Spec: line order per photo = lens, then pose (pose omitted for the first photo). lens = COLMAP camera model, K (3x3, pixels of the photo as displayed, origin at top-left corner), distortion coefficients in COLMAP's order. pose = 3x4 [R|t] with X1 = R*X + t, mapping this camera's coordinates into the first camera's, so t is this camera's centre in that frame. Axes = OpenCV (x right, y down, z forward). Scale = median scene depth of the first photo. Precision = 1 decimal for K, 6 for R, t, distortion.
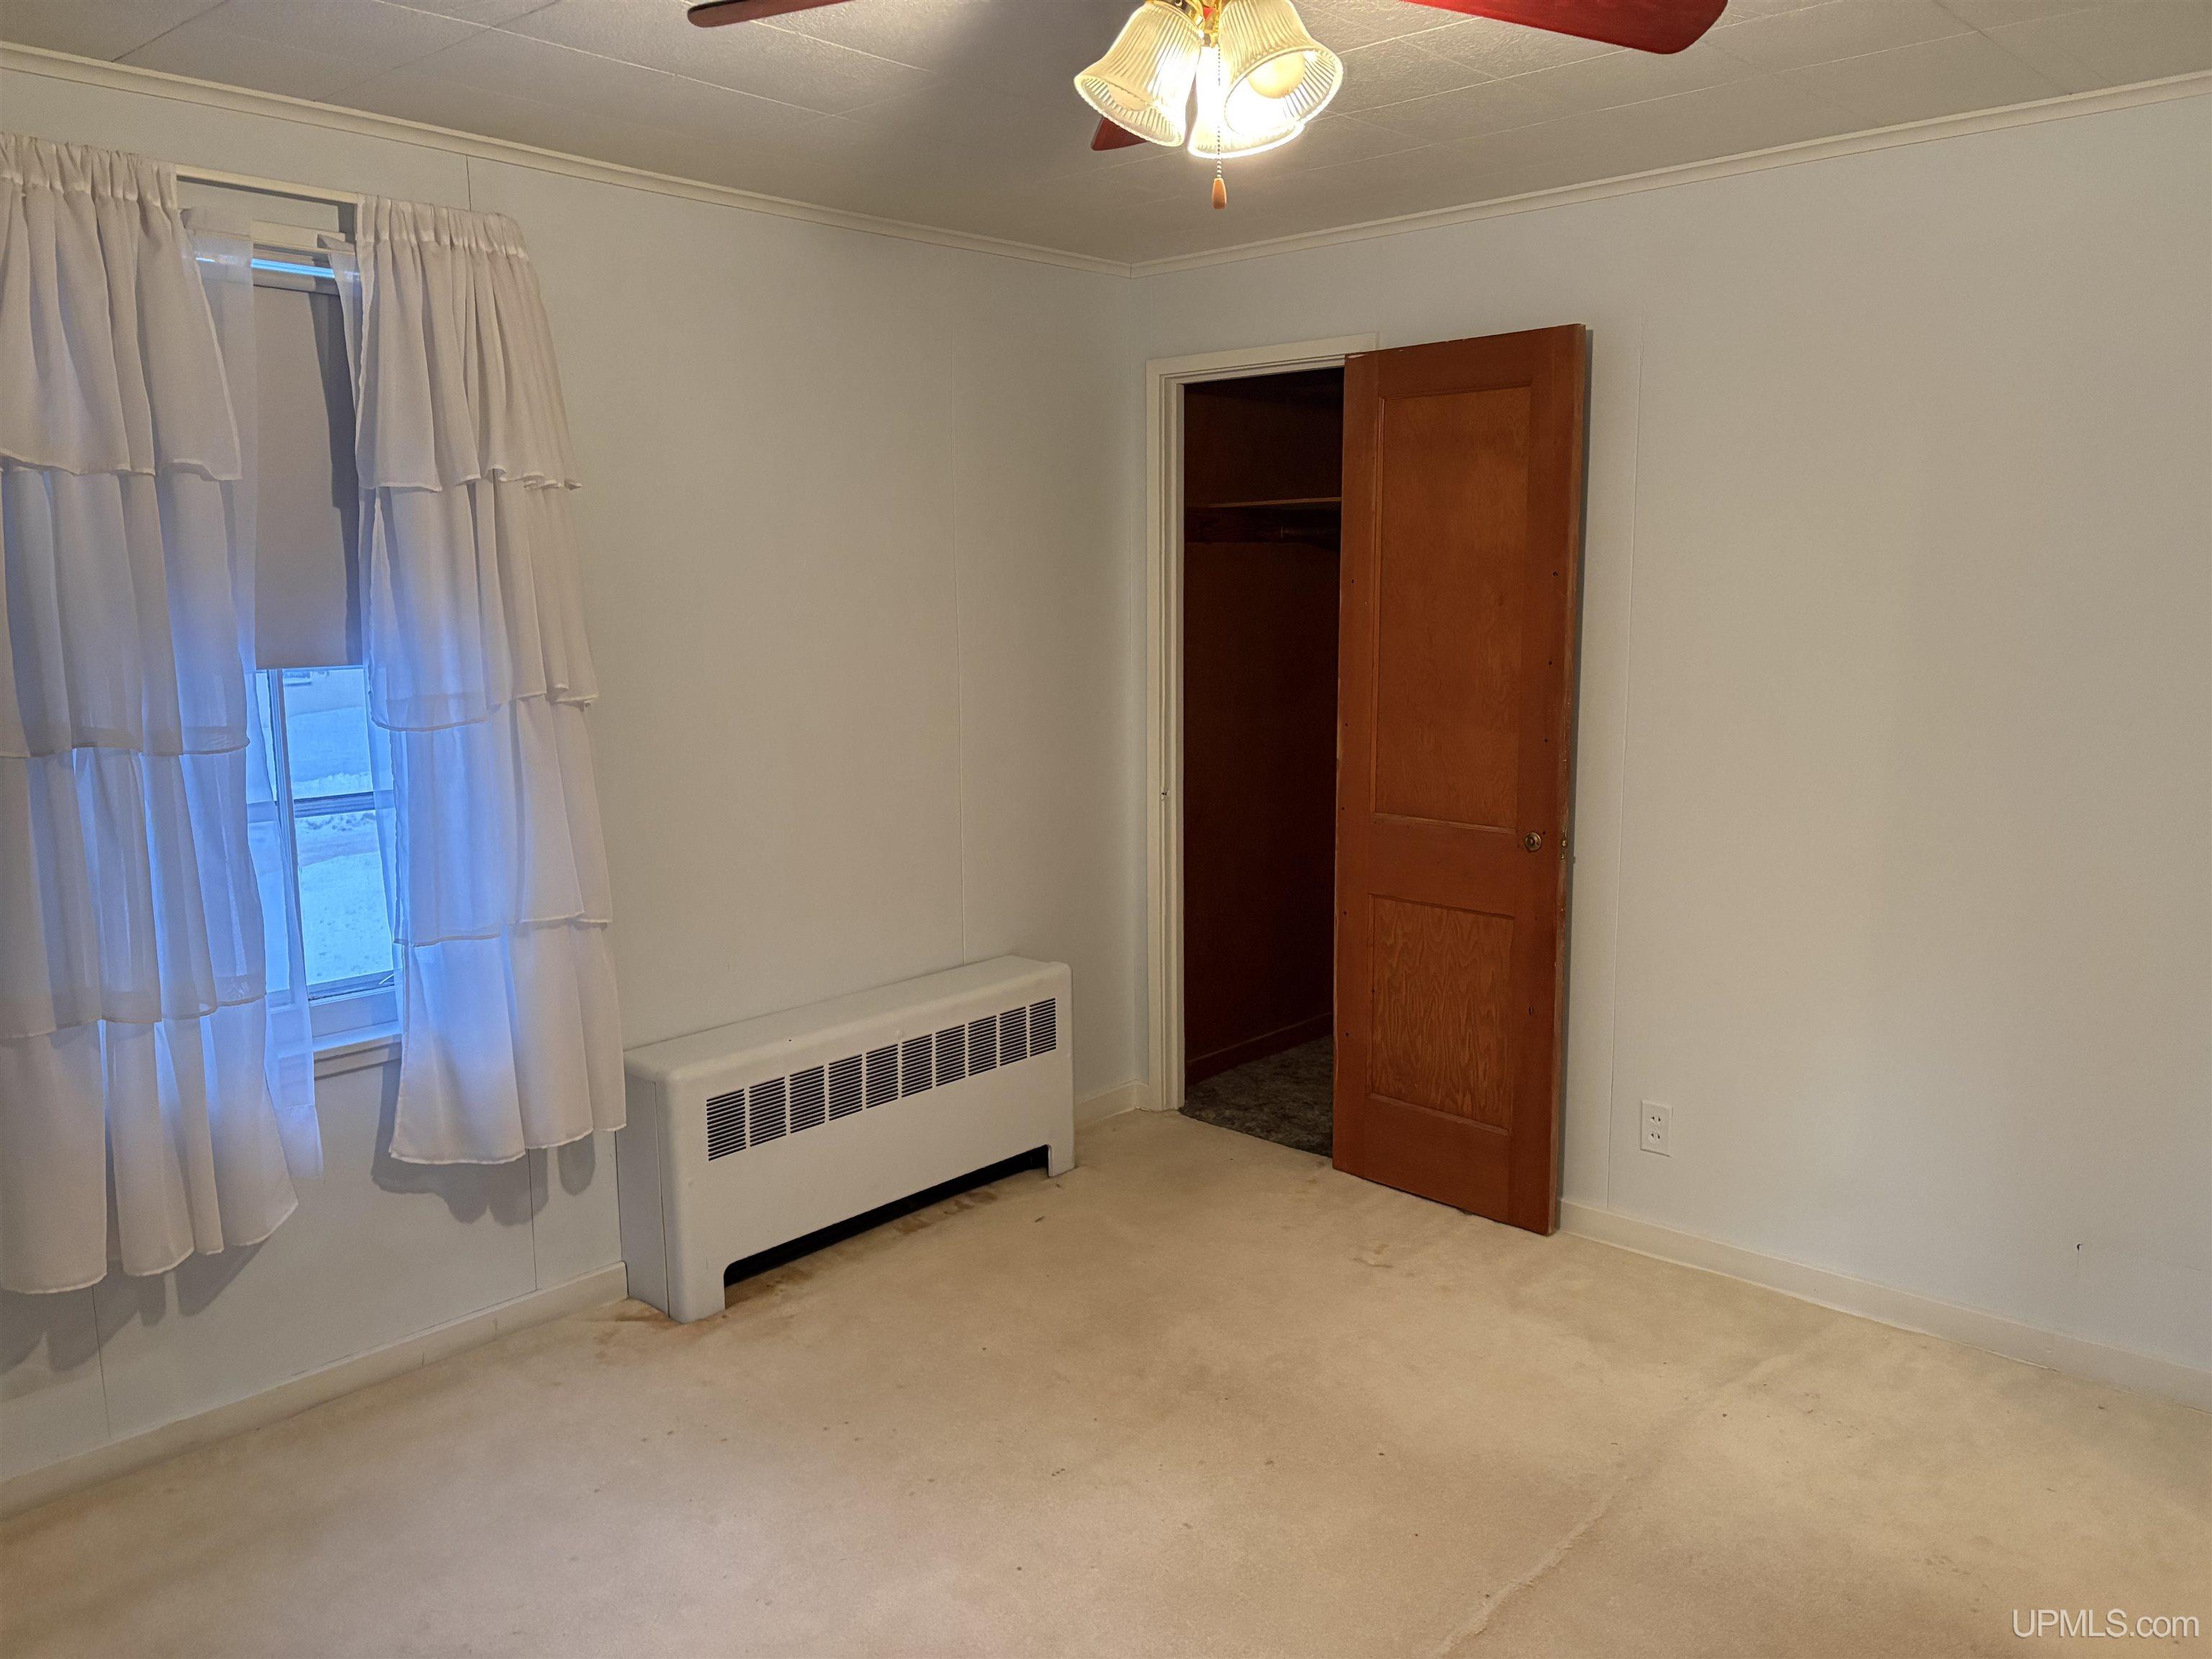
lens RADIAL K [[1633.6, 0, 1106.0], [0, 1633.6, 829.5], [0, 0, 1]] dist [0.004877, 0.003821]
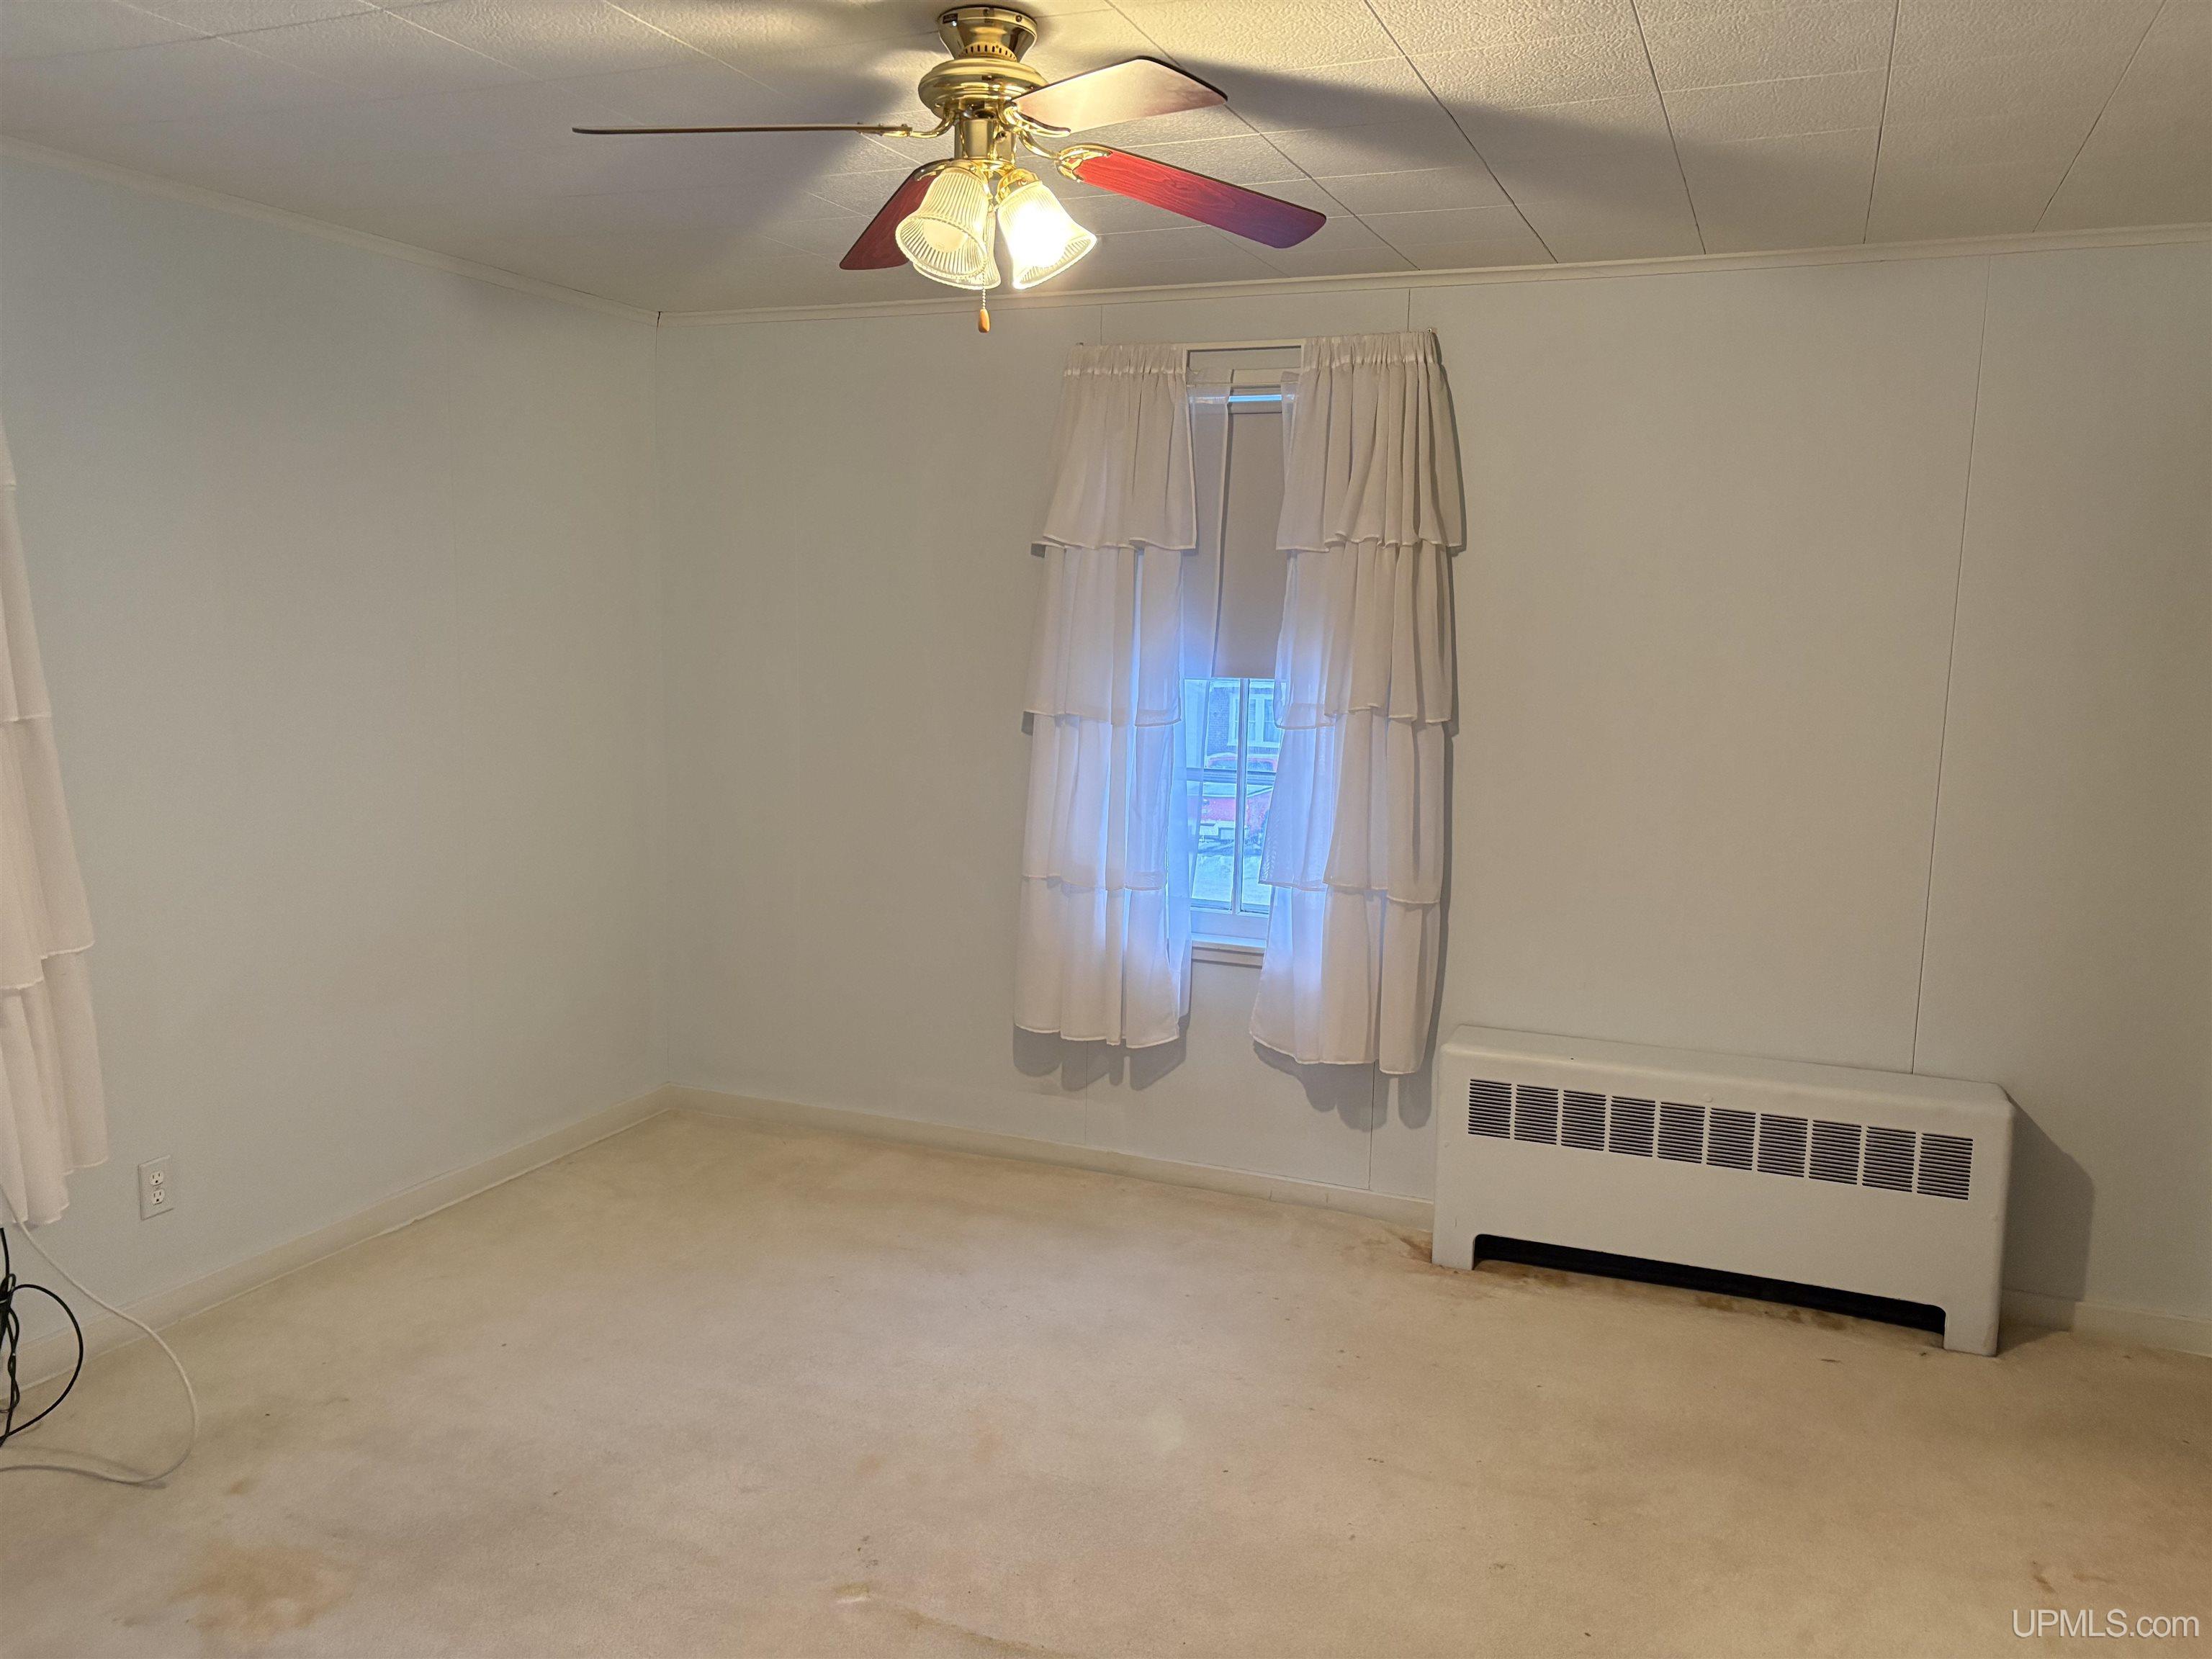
lens RADIAL K [[1729.2, 0, 1106.0], [0, 1729.2, 829.5], [0, 0, 1]] dist [0.051473, -0.097722]
pose [[0.339706, 0.148853, -0.928678, 0.757227], [-0.164863, 0.981533, 0.097019, -0.079571], [0.925970, 0.120147, 0.357973, 0.310229]]
